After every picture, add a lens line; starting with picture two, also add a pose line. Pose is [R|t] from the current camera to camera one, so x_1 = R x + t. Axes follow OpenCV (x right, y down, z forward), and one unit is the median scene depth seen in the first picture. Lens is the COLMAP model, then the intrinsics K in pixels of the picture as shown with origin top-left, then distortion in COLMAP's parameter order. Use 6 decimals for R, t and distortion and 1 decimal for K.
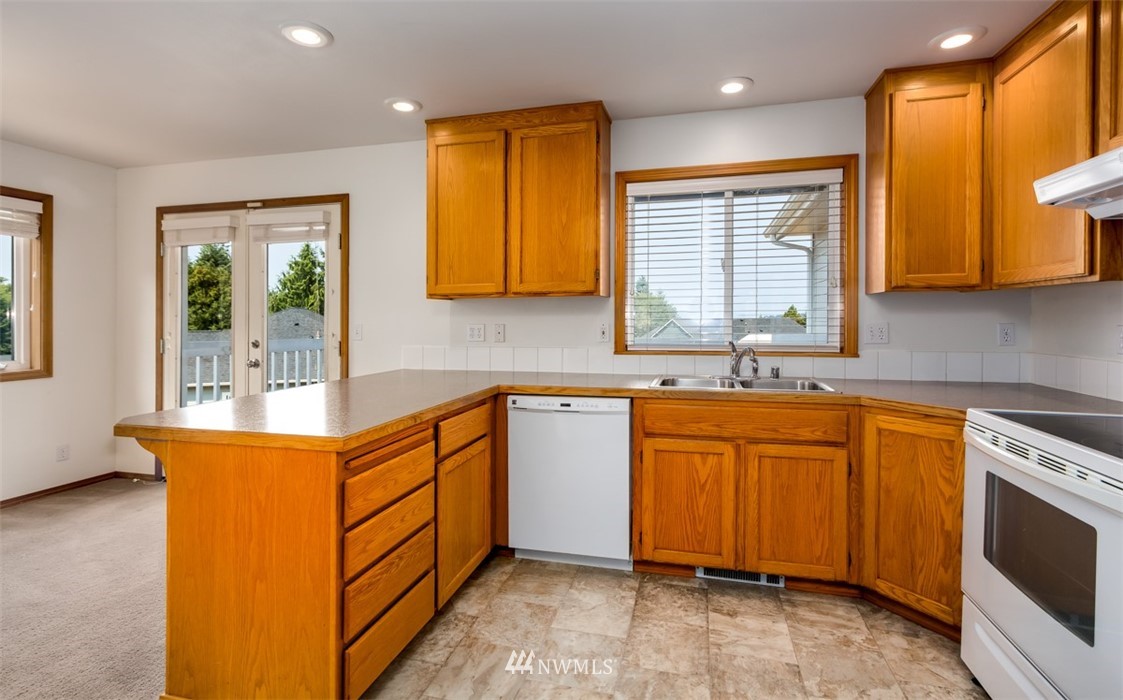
lens RADIAL K [[538.9, 0, 560.4], [0, 538.9, 318.0], [0, 0, 1]] dist [-0.003310, -0.000218]
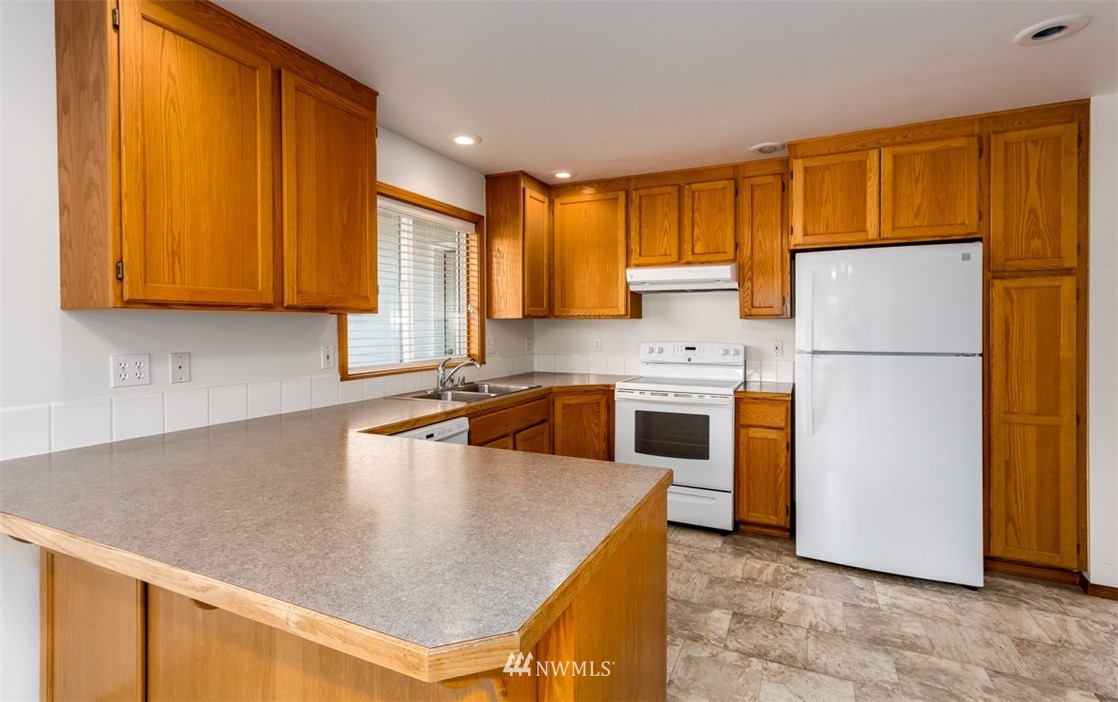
lens RADIAL K [[524.5, 0, 587.1], [0, 524.5, 332.8], [0, 0, 1]] dist [0.003282, 0.000451]
pose [[0.139776, -0.009313, 0.990139, -0.707523], [0.001888, 0.999956, 0.009139, -0.017655], [-0.990181, 0.000592, 0.139787, 0.526203]]
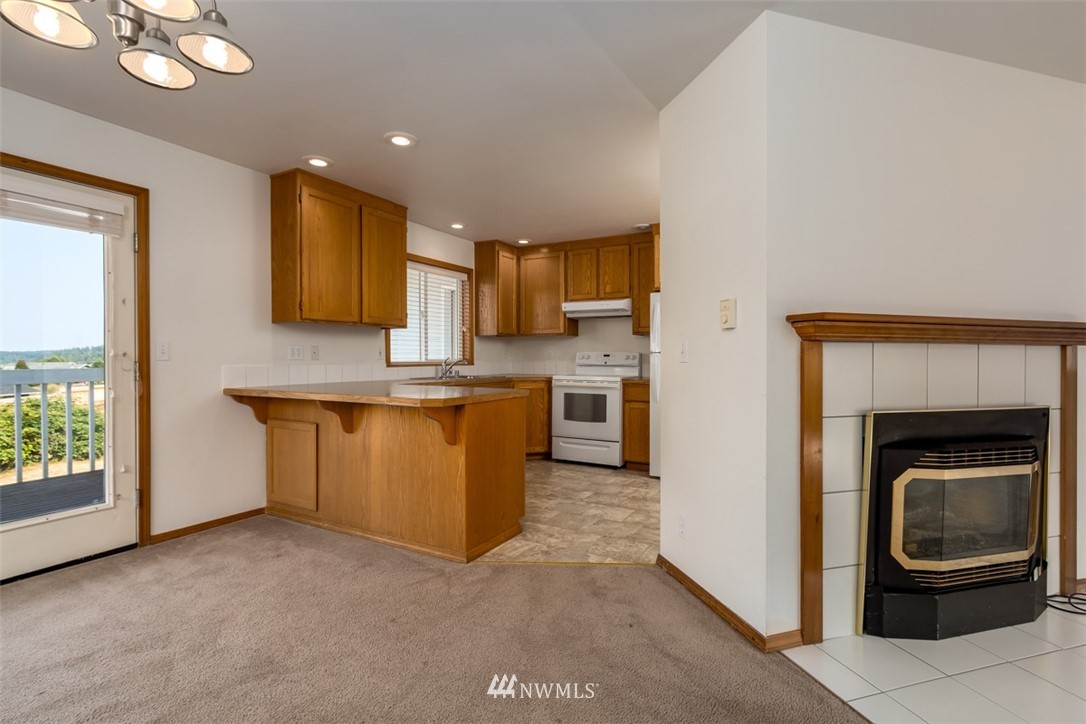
lens RADIAL K [[489.4, 0, 543.0], [0, 489.4, 362.0], [0, 0, 1]] dist [-0.000503, 0.000027]
pose [[0.243650, -0.008448, 0.969827, -1.211225], [-0.003655, 0.999947, 0.009629, 0.040827], [-0.969856, -0.005891, 0.243606, 0.242095]]
